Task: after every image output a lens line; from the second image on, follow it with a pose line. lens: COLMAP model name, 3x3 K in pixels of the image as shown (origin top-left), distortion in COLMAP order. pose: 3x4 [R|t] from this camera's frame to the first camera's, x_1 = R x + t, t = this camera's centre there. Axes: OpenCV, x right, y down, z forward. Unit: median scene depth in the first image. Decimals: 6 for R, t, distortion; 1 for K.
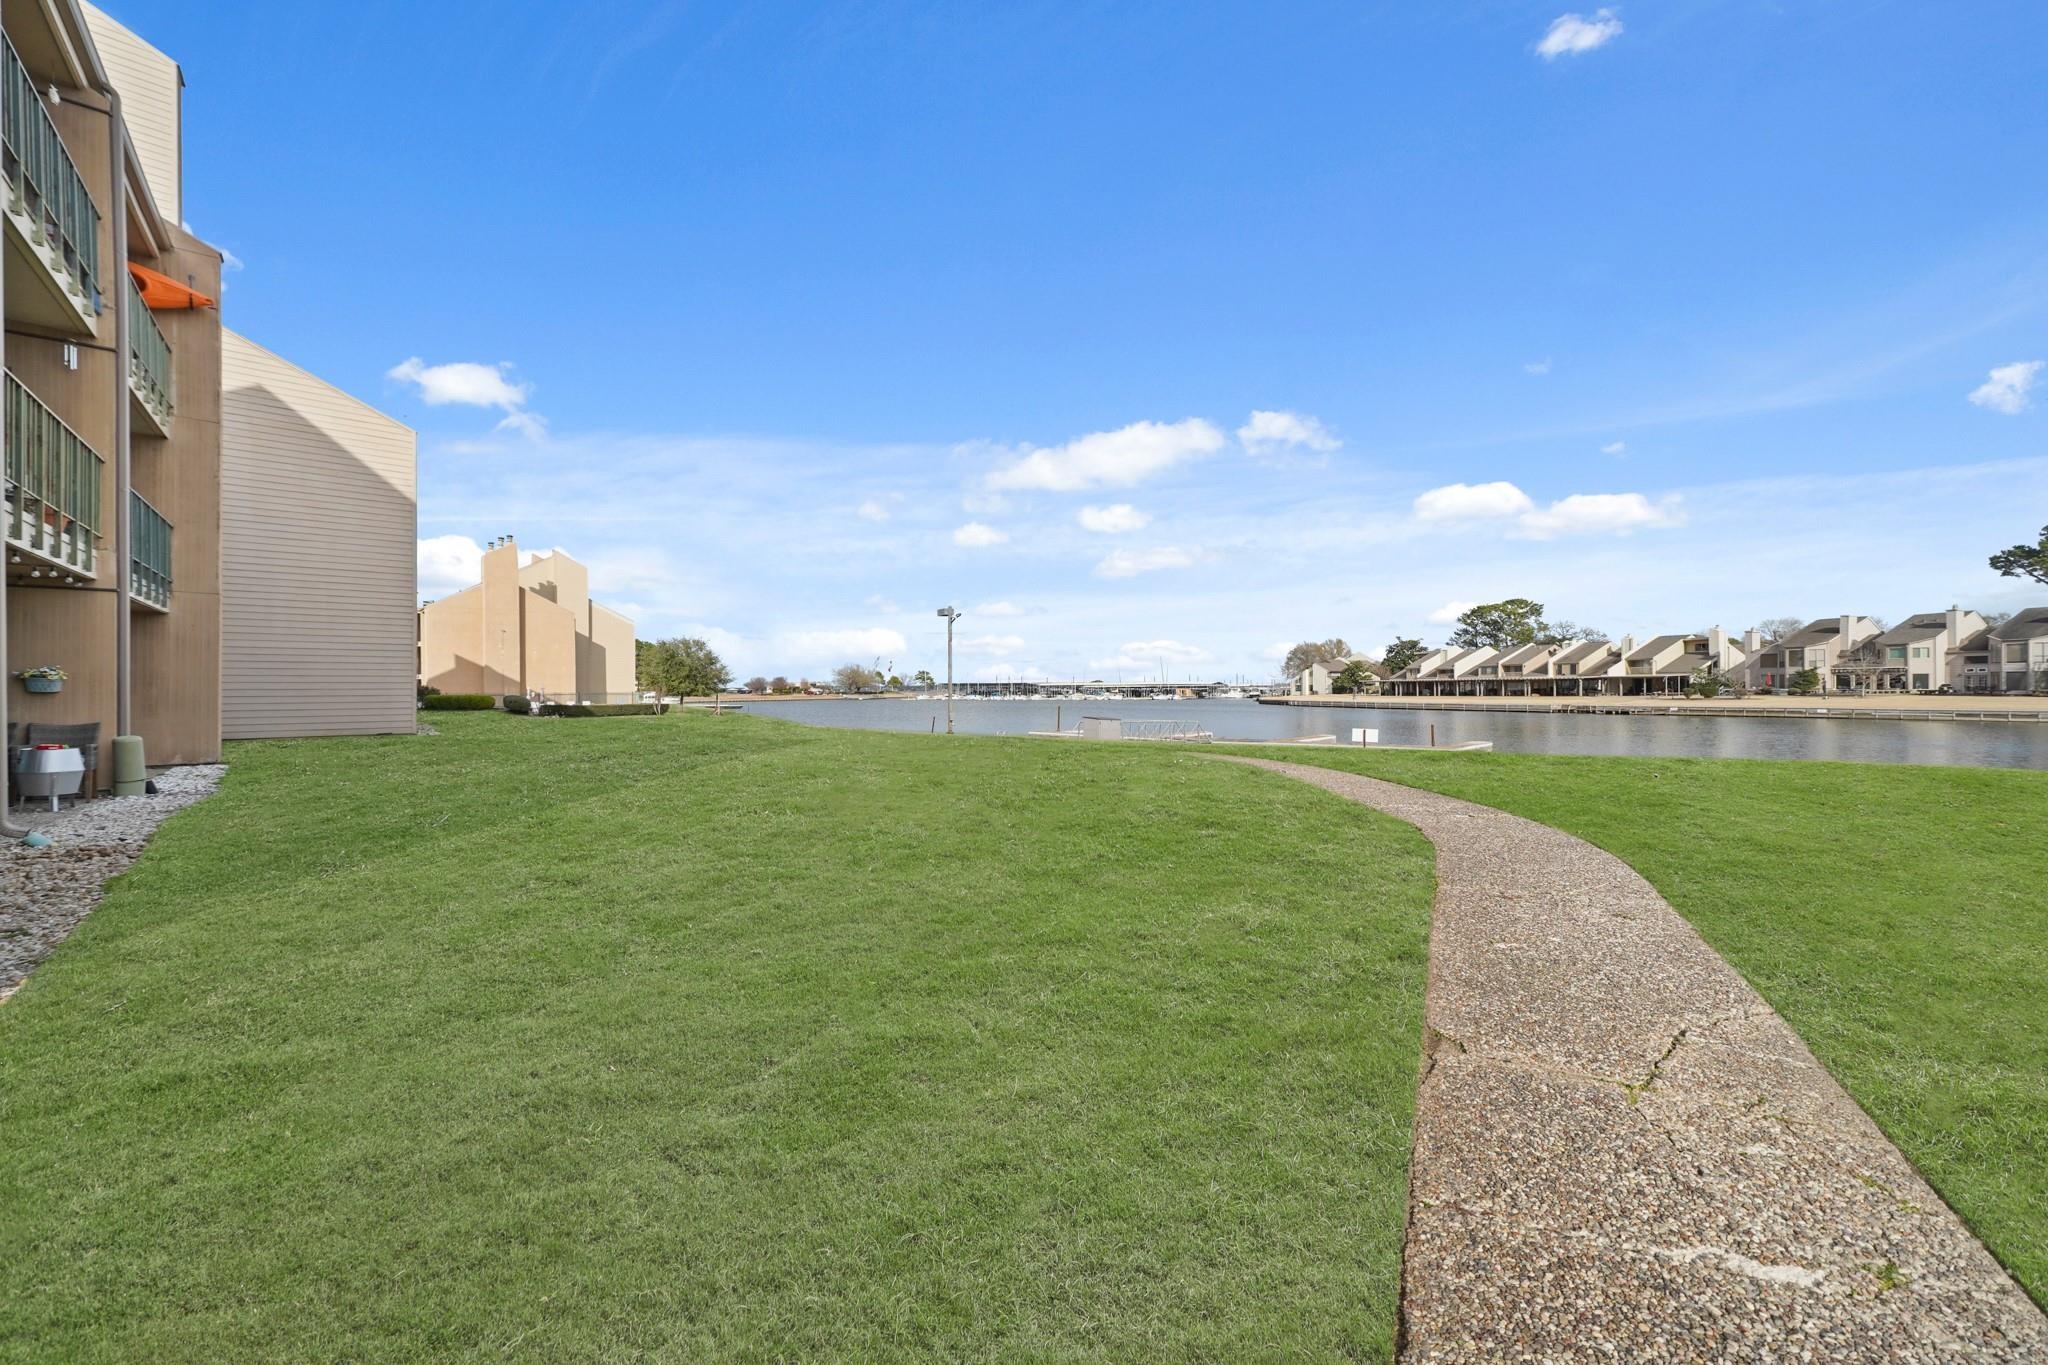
lens RADIAL K [[805.2, 0, 1012.9], [0, 805.2, 679.1], [0, 0, 1]] dist [-0.006567, 0.001015]
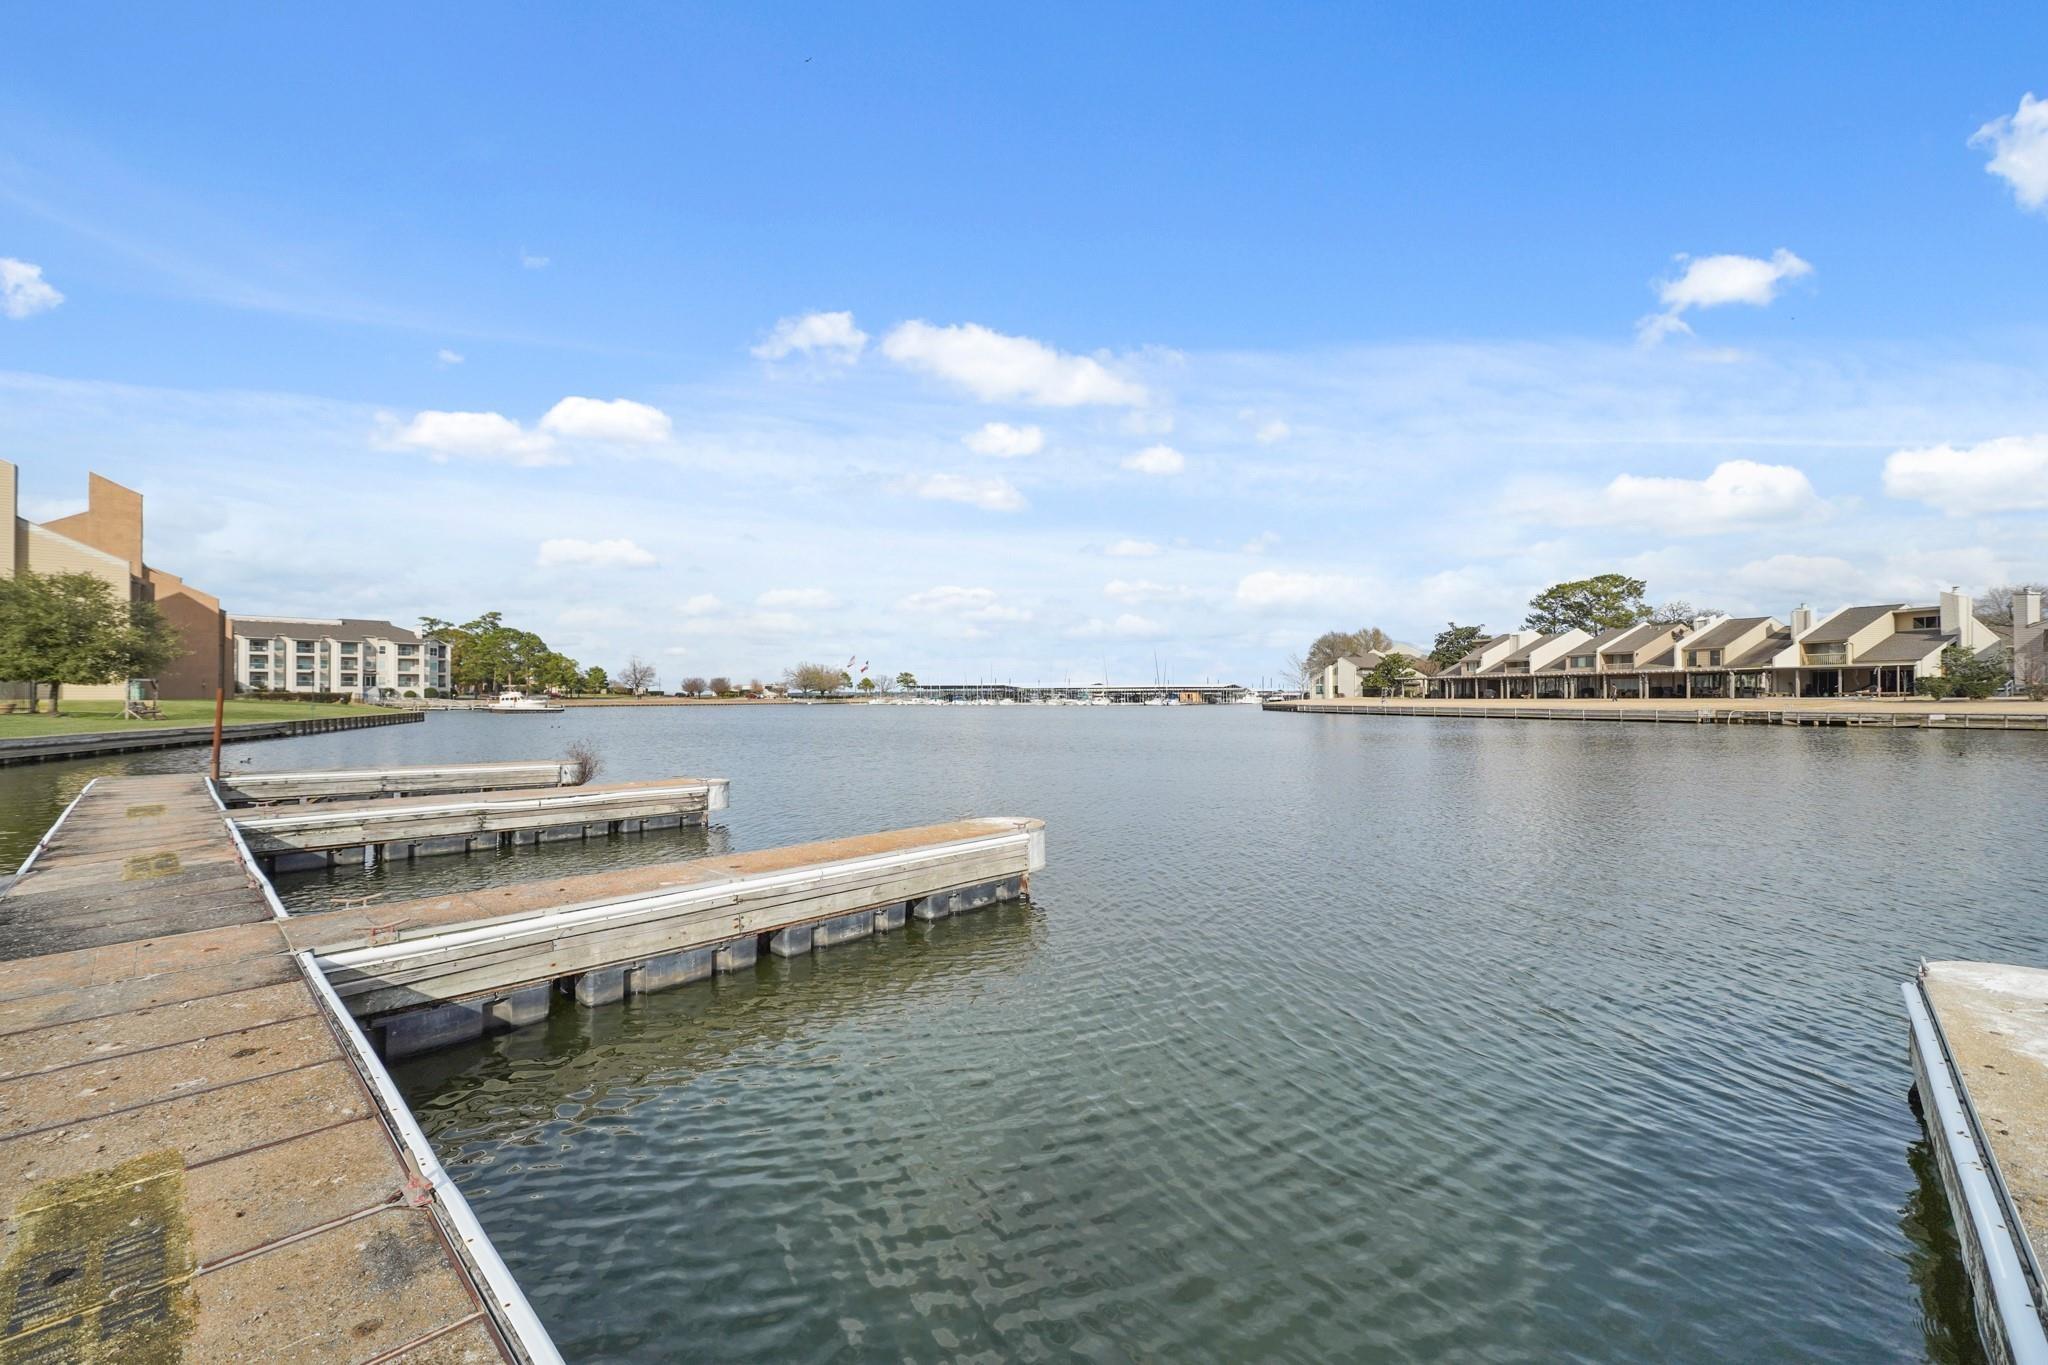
lens RADIAL K [[811.6, 0, 1050.5], [0, 811.6, 691.4], [0, 0, 1]] dist [-0.005805, -0.000608]
pose [[0.999802, 0.003976, -0.019503, 0.077230], [-0.003889, 0.999982, 0.004527, 0.006776], [0.019521, -0.004450, 0.999800, 0.151993]]
